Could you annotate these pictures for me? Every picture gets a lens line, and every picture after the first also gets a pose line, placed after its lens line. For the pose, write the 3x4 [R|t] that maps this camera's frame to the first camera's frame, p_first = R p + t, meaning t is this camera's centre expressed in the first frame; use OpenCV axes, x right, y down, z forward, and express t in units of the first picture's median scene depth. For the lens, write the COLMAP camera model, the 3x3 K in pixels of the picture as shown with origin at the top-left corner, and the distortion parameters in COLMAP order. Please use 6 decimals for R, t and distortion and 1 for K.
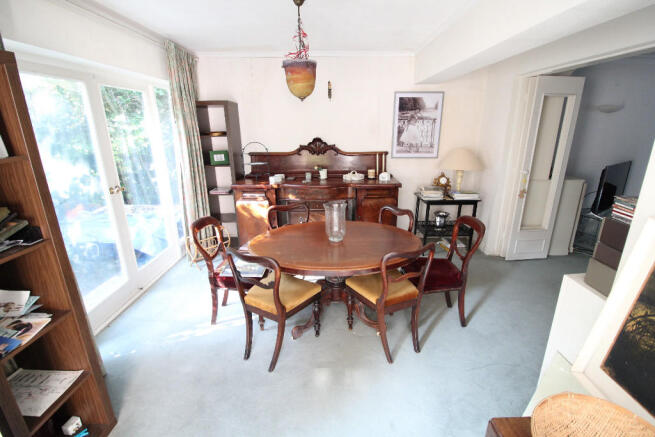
lens RADIAL K [[306.3, 0, 329.2], [0, 306.3, 218.9], [0, 0, 1]] dist [-0.008655, -0.006444]
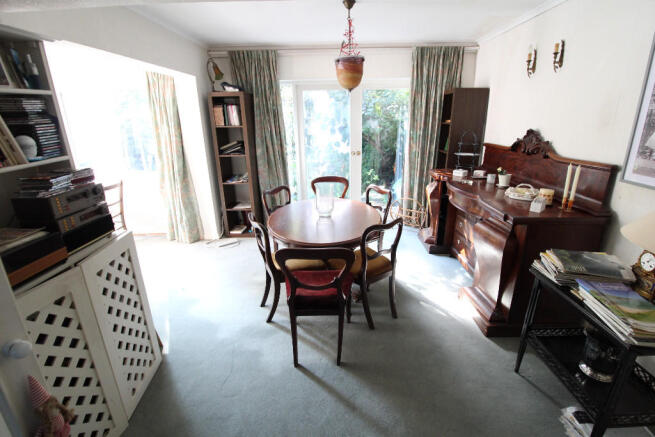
lens RADIAL K [[306.3, 0, 329.1], [0, 306.3, 214.5], [0, 0, 1]] dist [-0.008655, -0.006444]
pose [[-0.017761, 0.304598, -0.952315, 0.666751], [-0.278863, 0.913161, 0.297275, -0.167271], [0.960167, 0.270846, 0.068722, 0.567693]]
